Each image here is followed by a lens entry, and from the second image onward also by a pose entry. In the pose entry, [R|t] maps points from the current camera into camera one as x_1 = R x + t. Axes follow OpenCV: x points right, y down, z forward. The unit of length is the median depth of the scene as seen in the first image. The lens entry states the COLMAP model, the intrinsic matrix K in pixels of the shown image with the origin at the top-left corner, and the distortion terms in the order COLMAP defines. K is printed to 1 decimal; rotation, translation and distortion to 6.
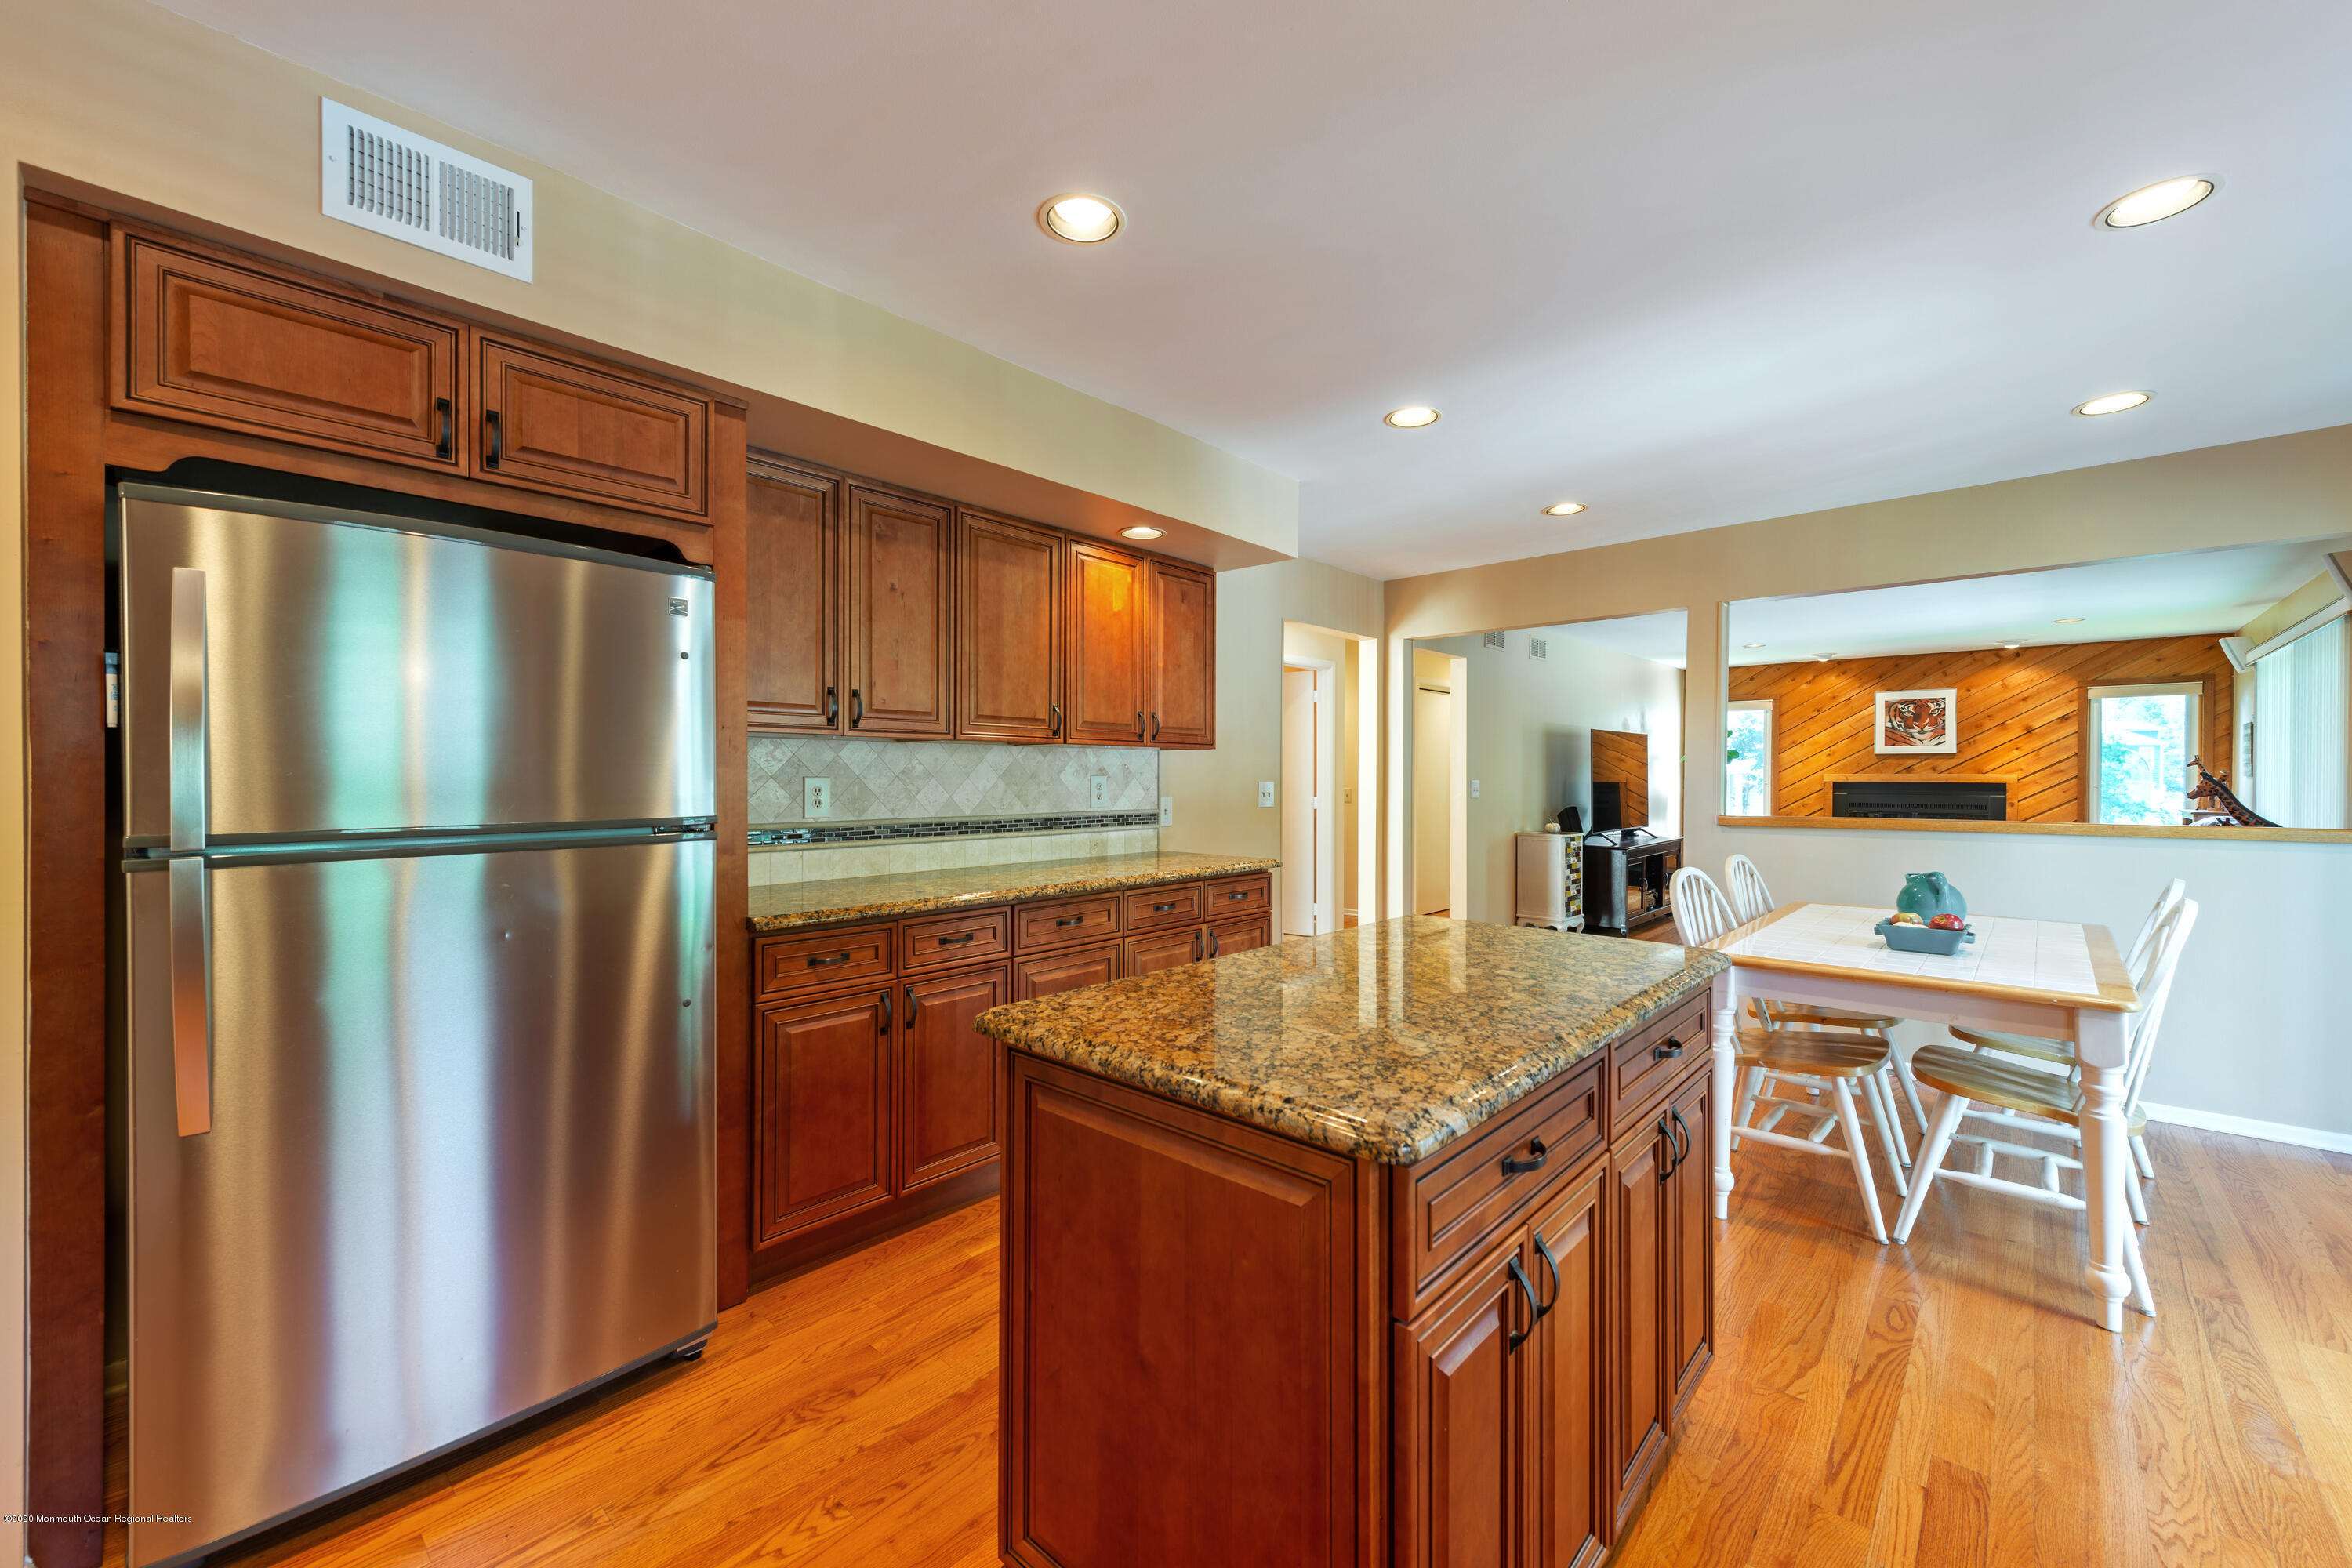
lens RADIAL K [[930.0, 0, 1165.5], [0, 930.0, 778.0], [0, 0, 1]] dist [0.000988, 0.000136]
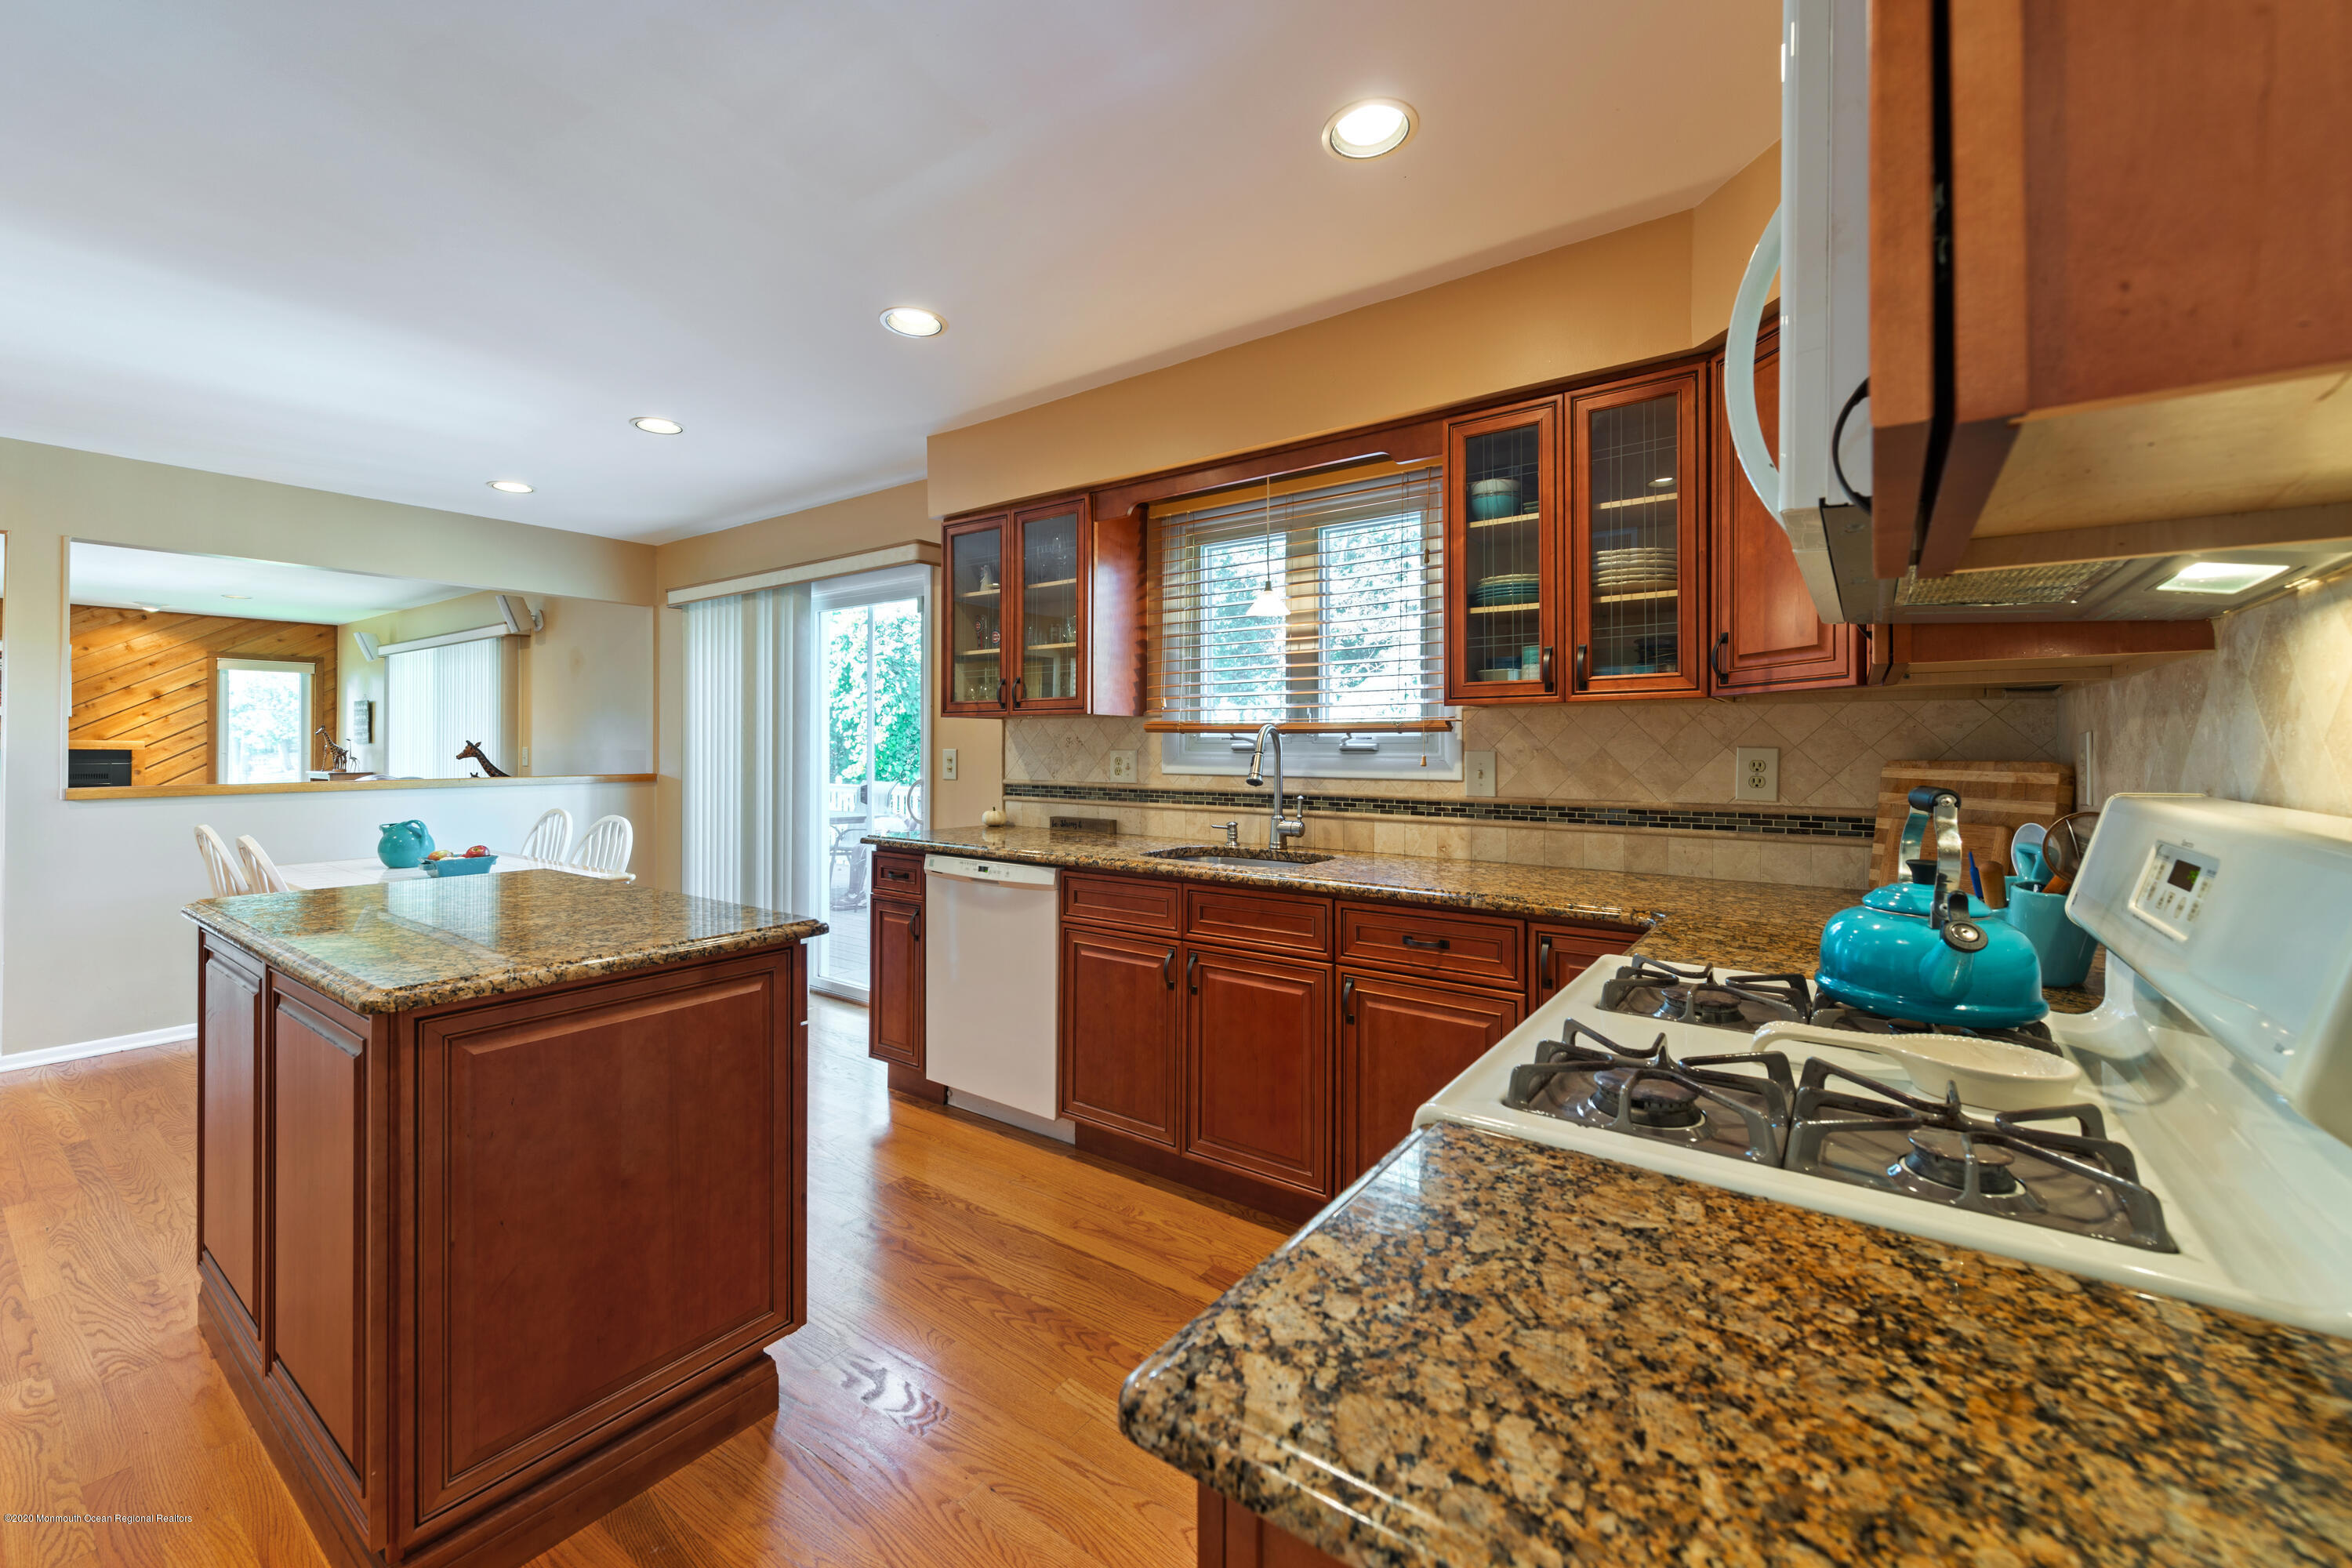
lens RADIAL K [[936.3, 0, 1172.8], [0, 936.3, 758.1], [0, 0, 1]] dist [0.000946, -0.000018]
pose [[-0.113542, -0.015617, 0.993410, -0.429658], [0.000725, 0.999875, 0.015802, -0.001128], [-0.993533, 0.002514, -0.113517, 0.108441]]
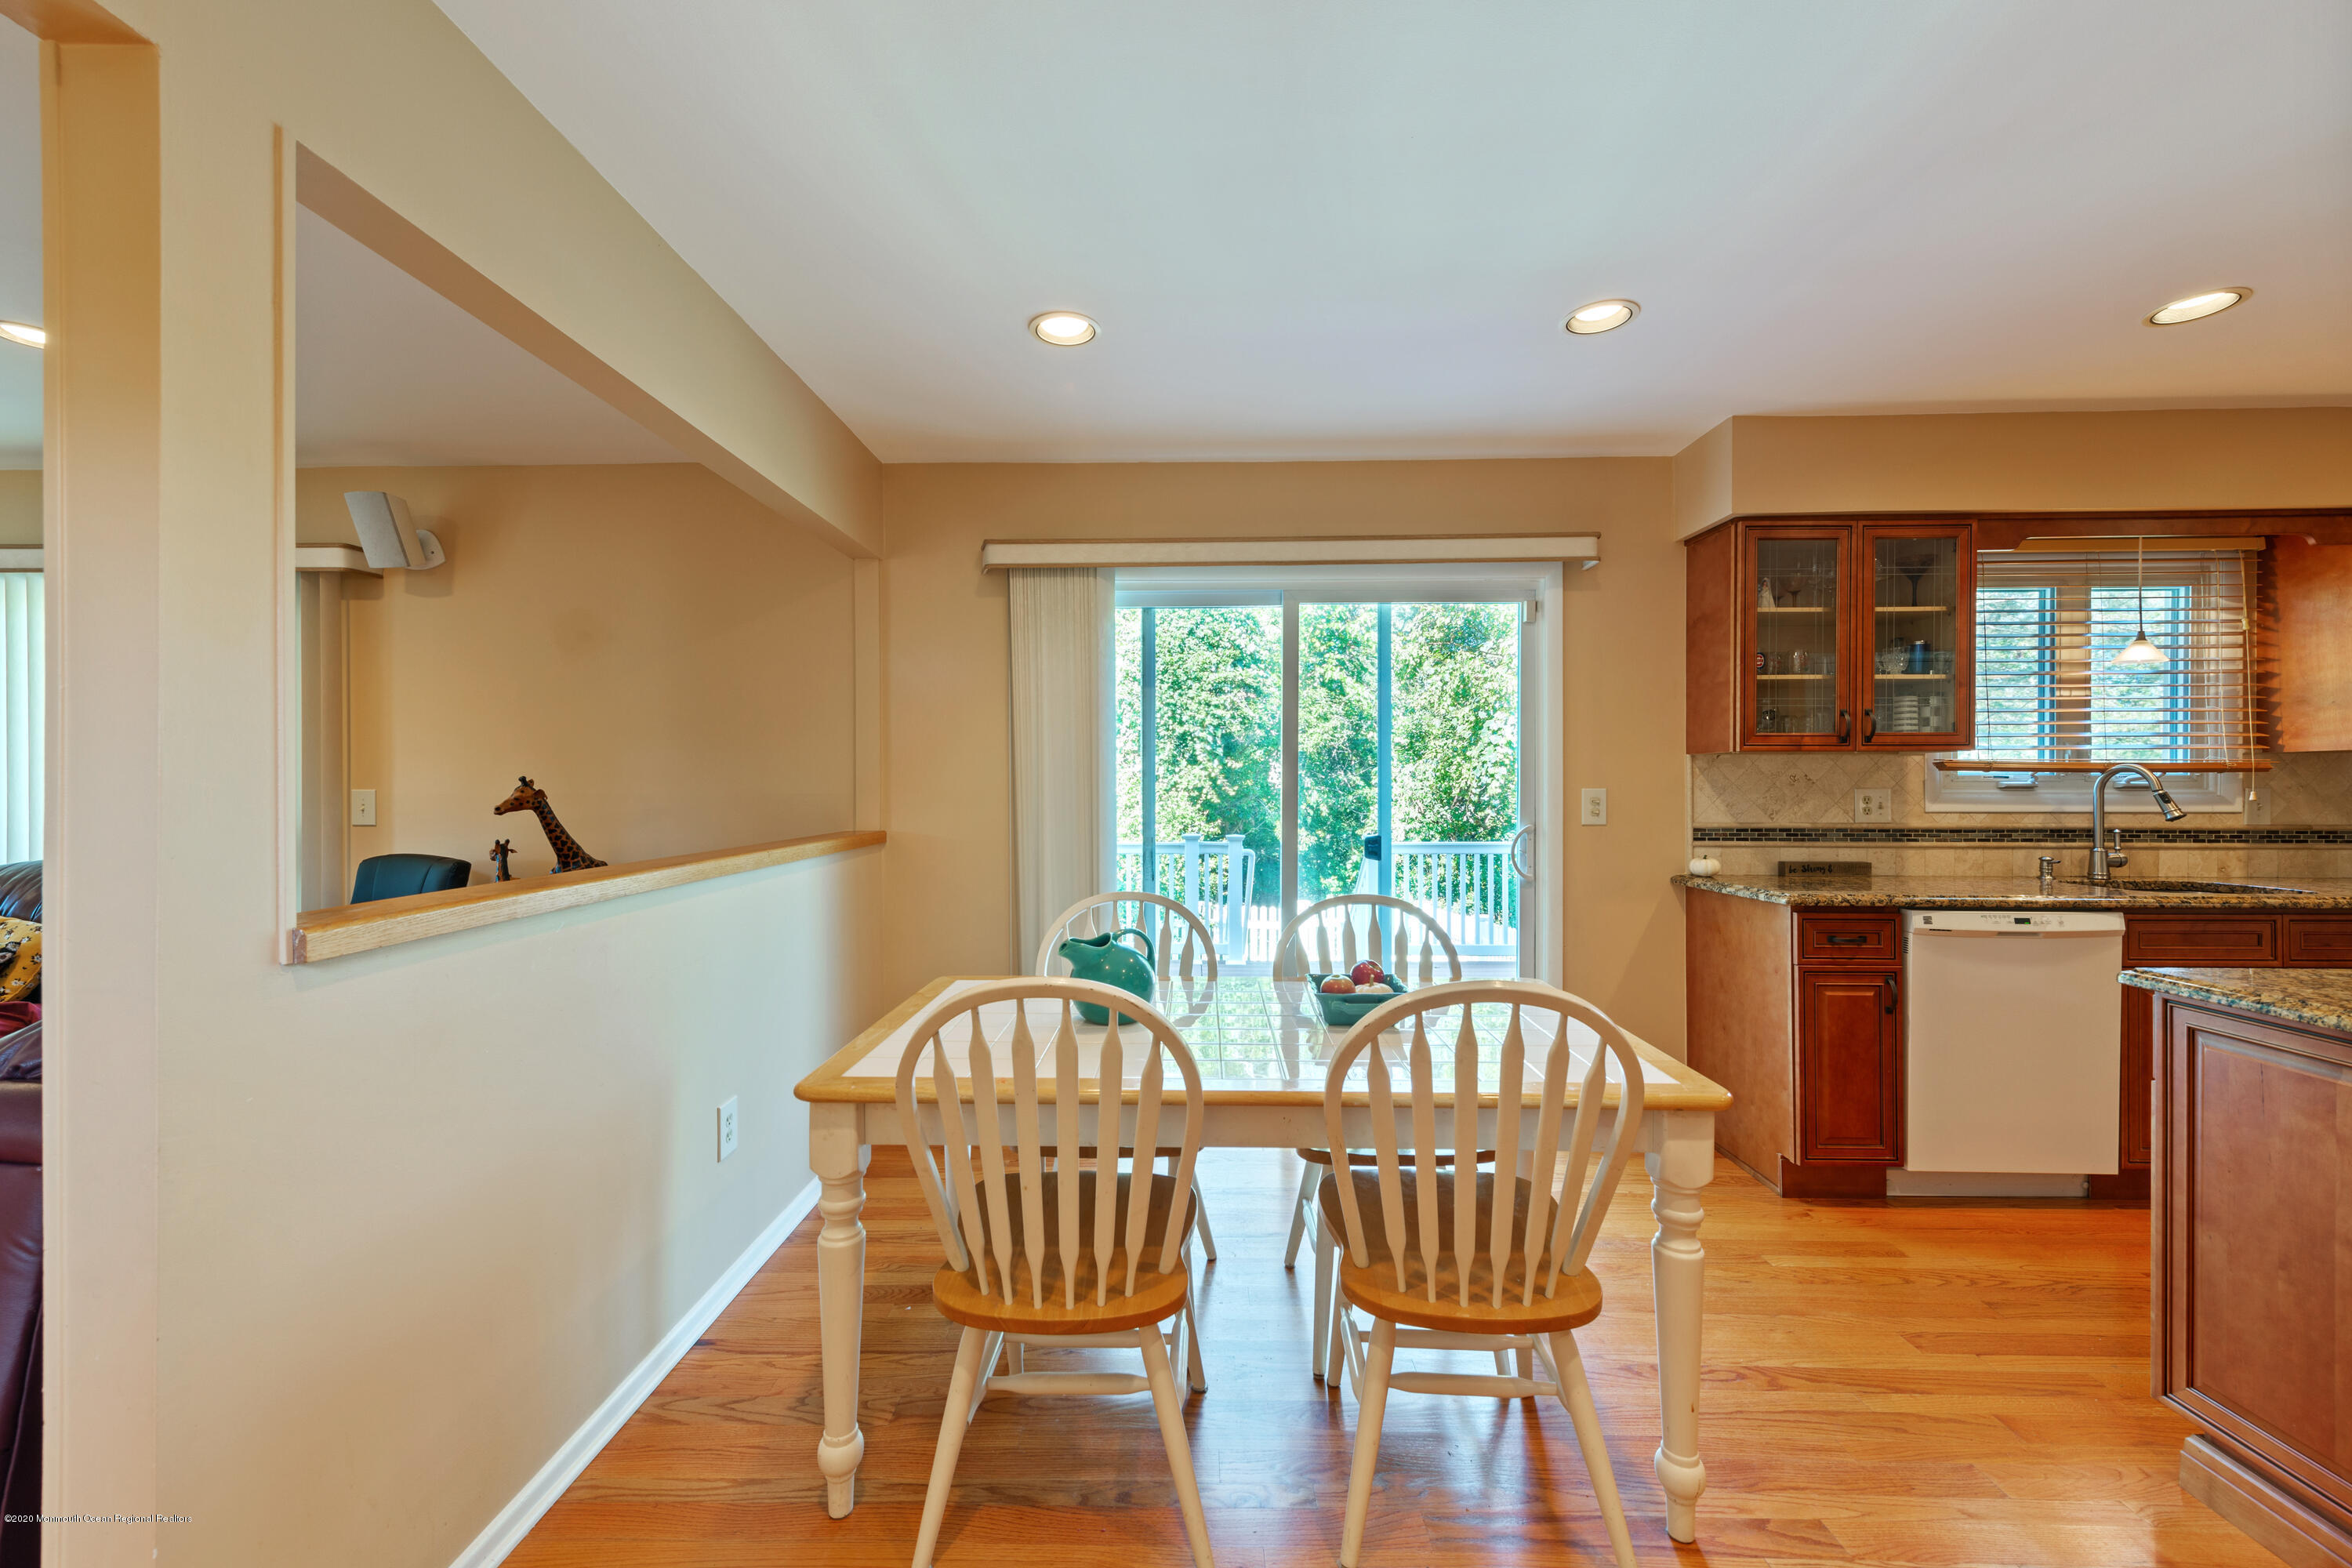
lens RADIAL K [[922.7, 0, 1167.7], [0, 922.7, 790.3], [0, 0, 1]] dist [-0.002006, -0.000575]
pose [[-0.648497, -0.006843, 0.761187, 0.247333], [0.000736, 0.999953, 0.009617, -0.001665], [-0.761217, 0.006797, -0.648462, 1.105708]]
